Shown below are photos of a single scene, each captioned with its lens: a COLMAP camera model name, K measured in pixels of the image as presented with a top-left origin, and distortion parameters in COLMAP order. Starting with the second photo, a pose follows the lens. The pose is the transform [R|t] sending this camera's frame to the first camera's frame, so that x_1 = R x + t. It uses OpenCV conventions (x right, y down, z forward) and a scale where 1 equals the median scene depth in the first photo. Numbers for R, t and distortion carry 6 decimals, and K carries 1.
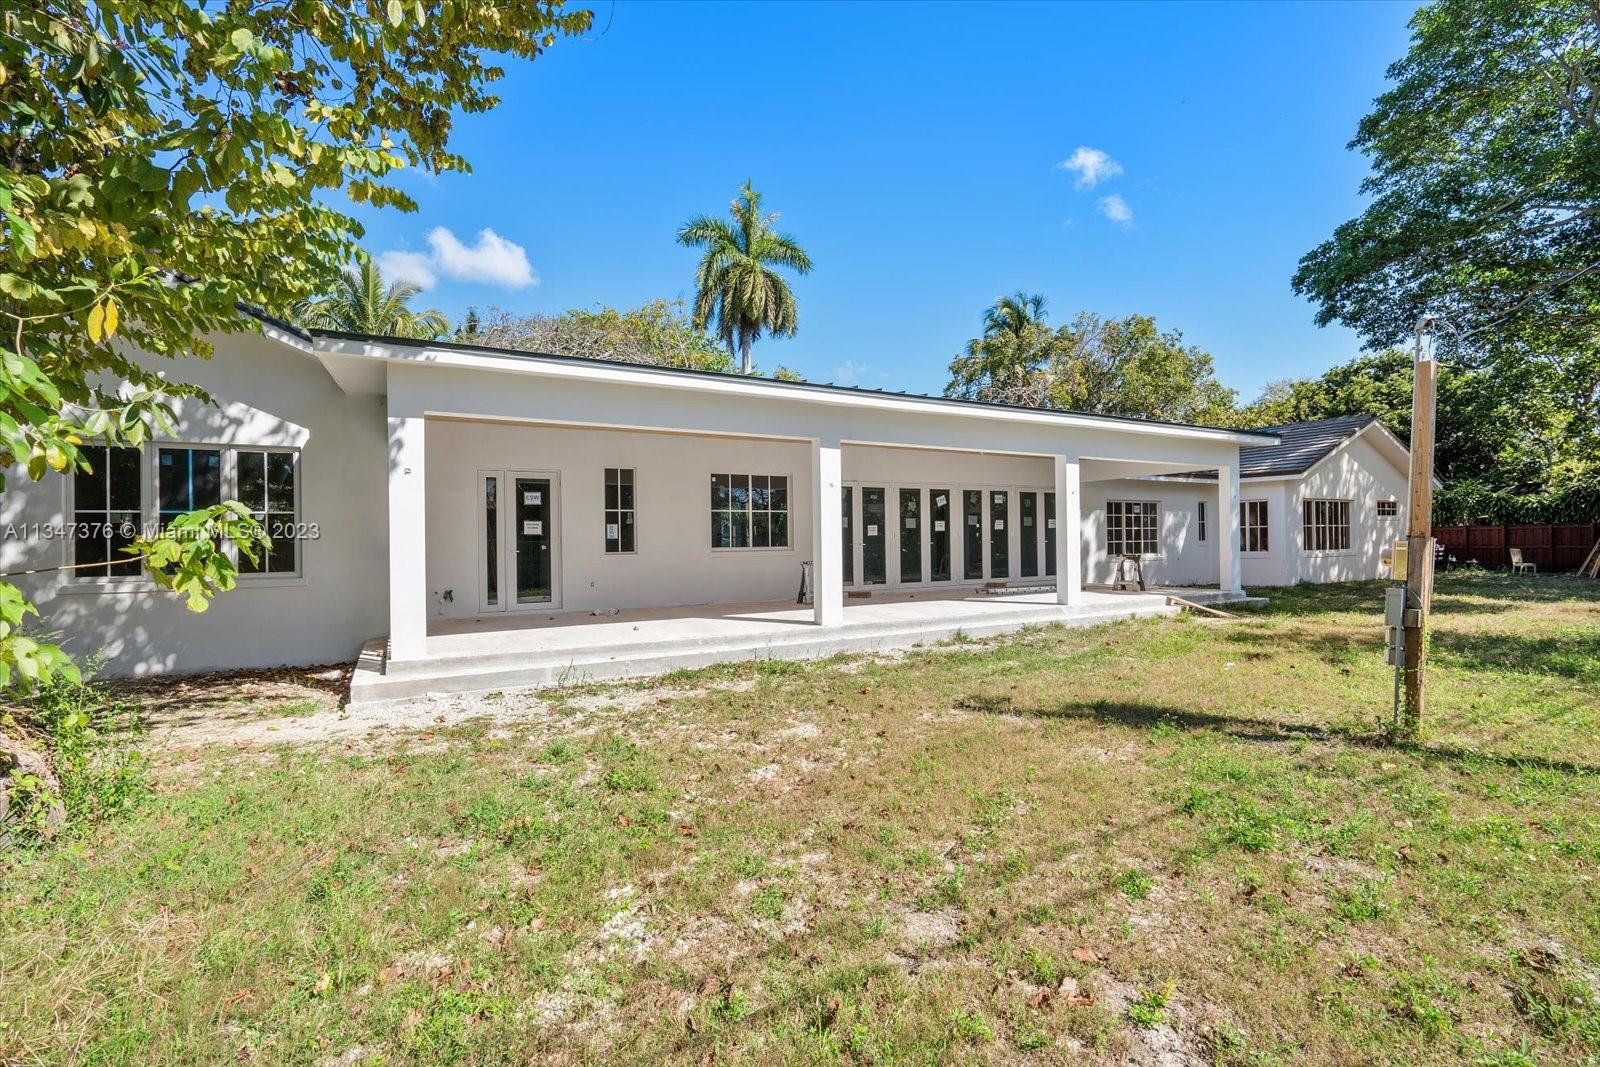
lens RADIAL K [[773.2, 0, 784.5], [0, 773.2, 529.5], [0, 0, 1]] dist [-0.011881, 0.003754]
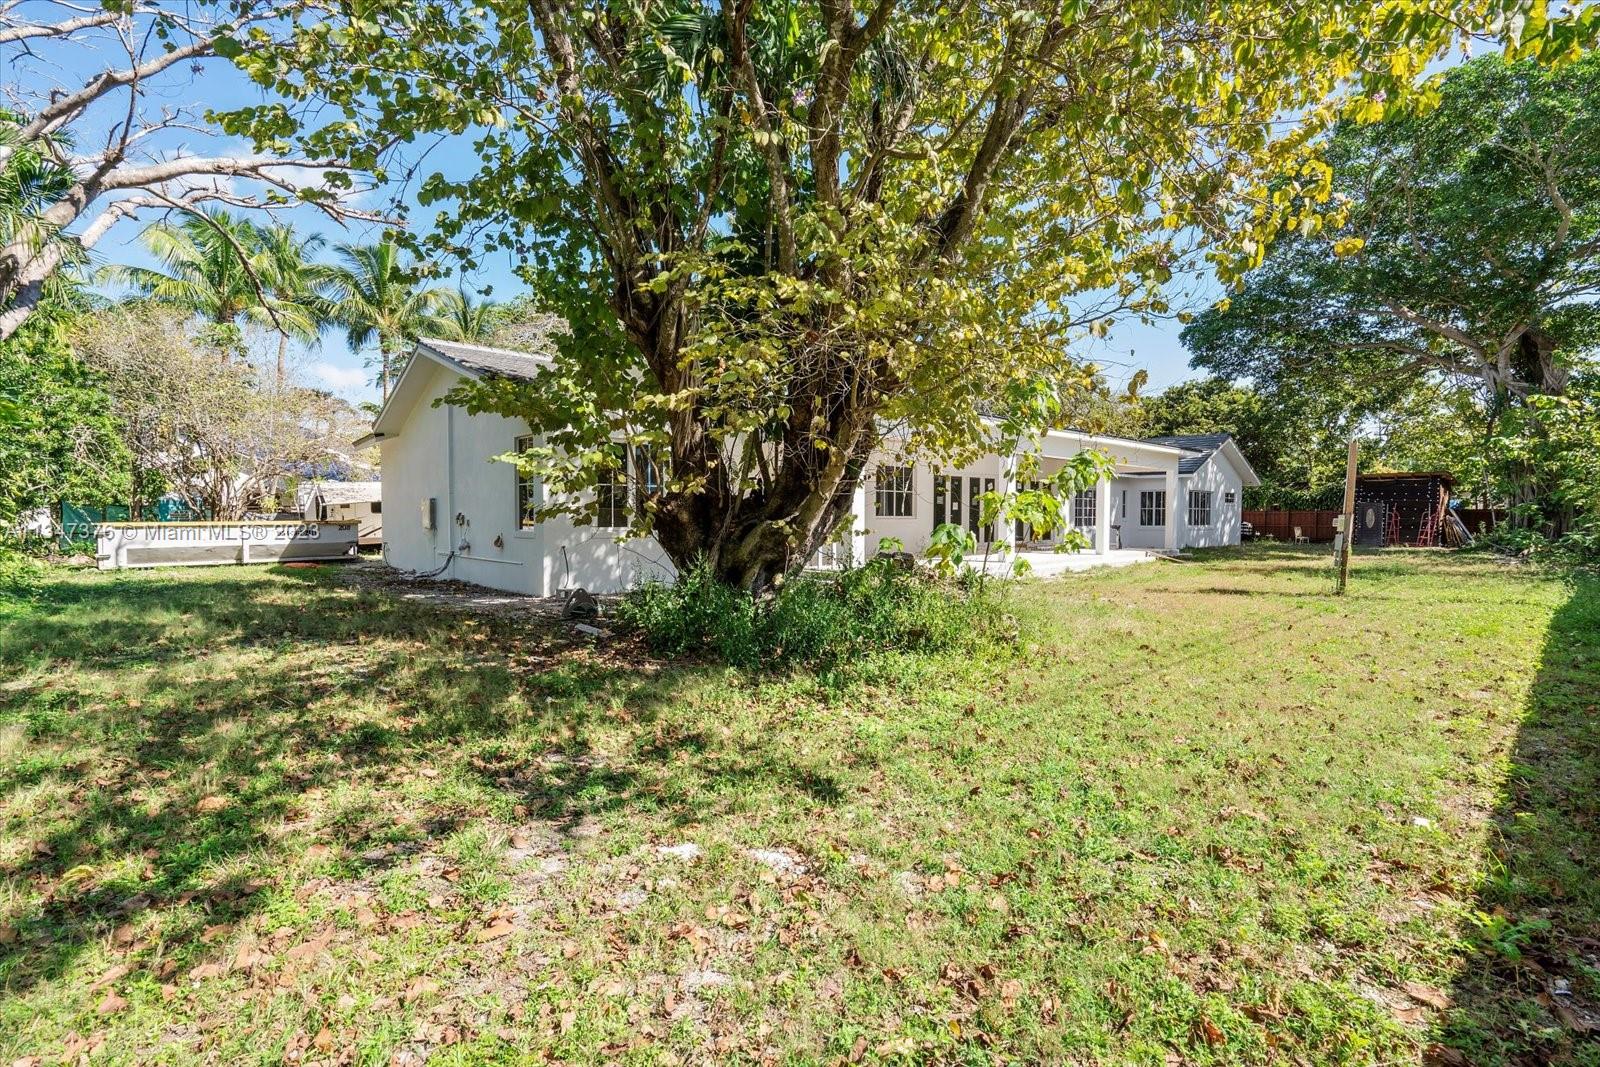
lens RADIAL K [[773.2, 0, 808.9], [0, 773.2, 536.8], [0, 0, 1]] dist [-0.011881, 0.003754]
pose [[0.970970, 0.009539, 0.239010, -0.427774], [-0.019496, 0.999036, 0.039330, 0.005708], [-0.238405, -0.042848, 0.970220, -0.293225]]
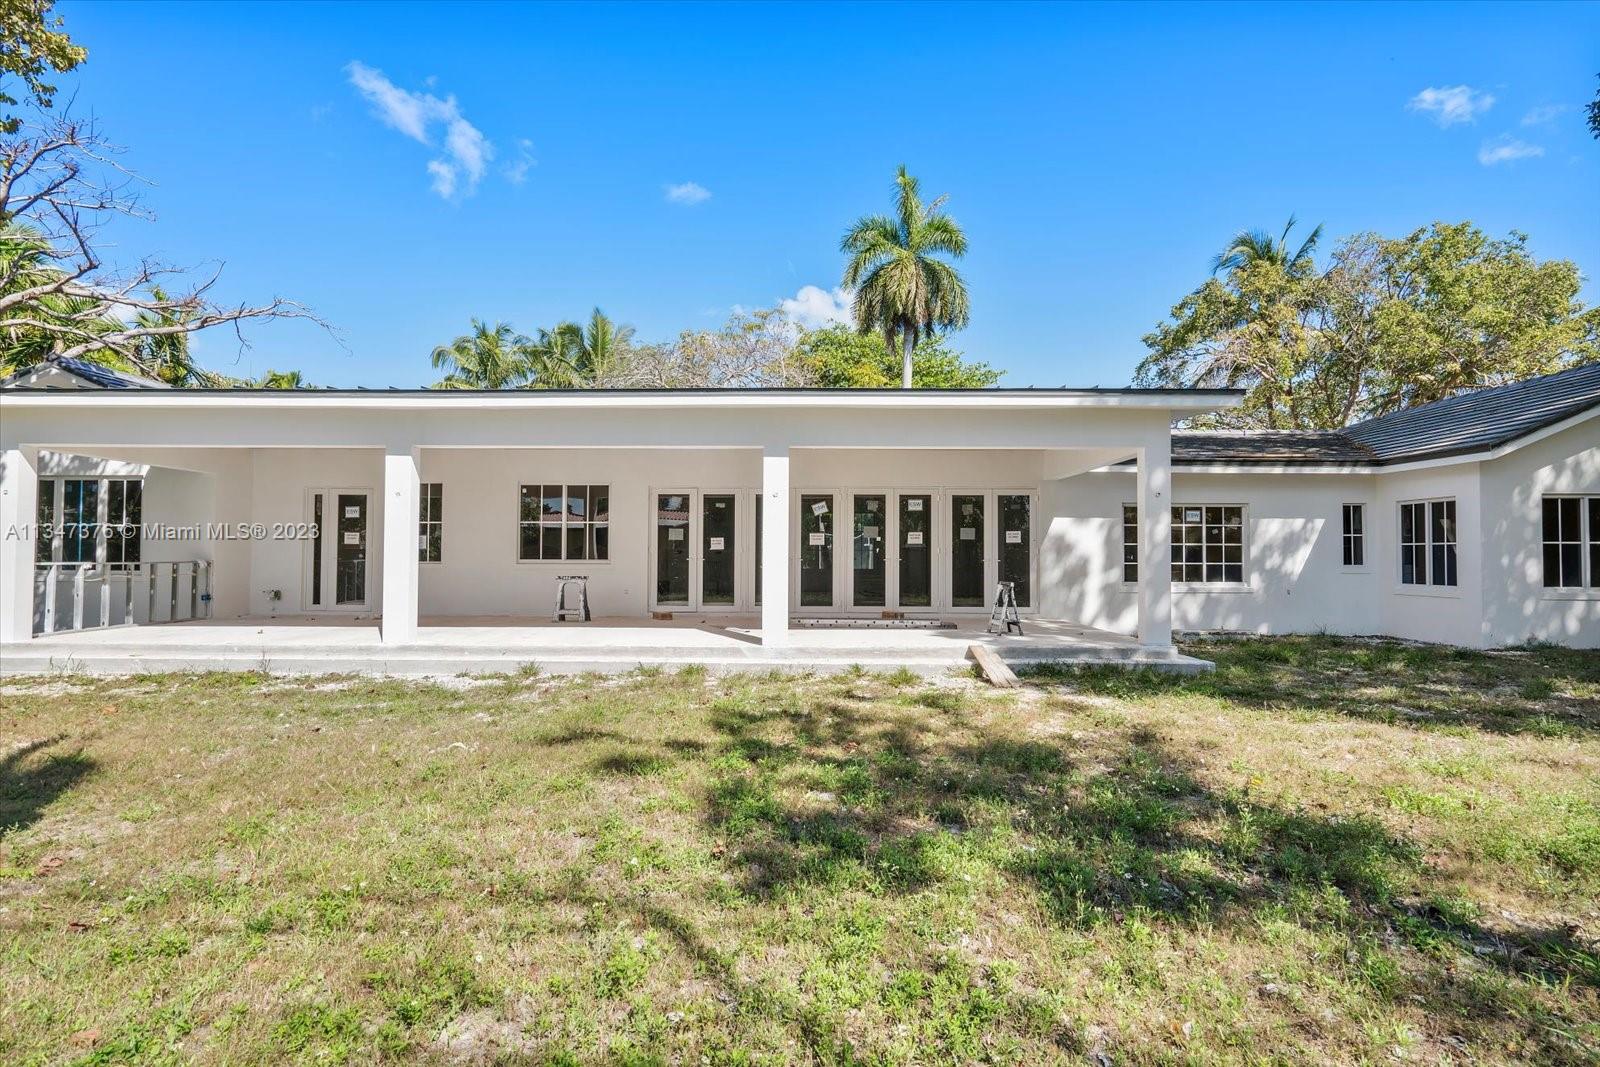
lens RADIAL K [[734.7, 0, 800.2], [0, 734.7, 542.4], [0, 0, 1]] dist [0.005115, 0.000661]
pose [[0.856868, 0.011392, -0.515410, 0.539806], [-0.006714, 0.999918, 0.010938, -0.008312], [0.515492, -0.005912, 0.856874, 0.282029]]
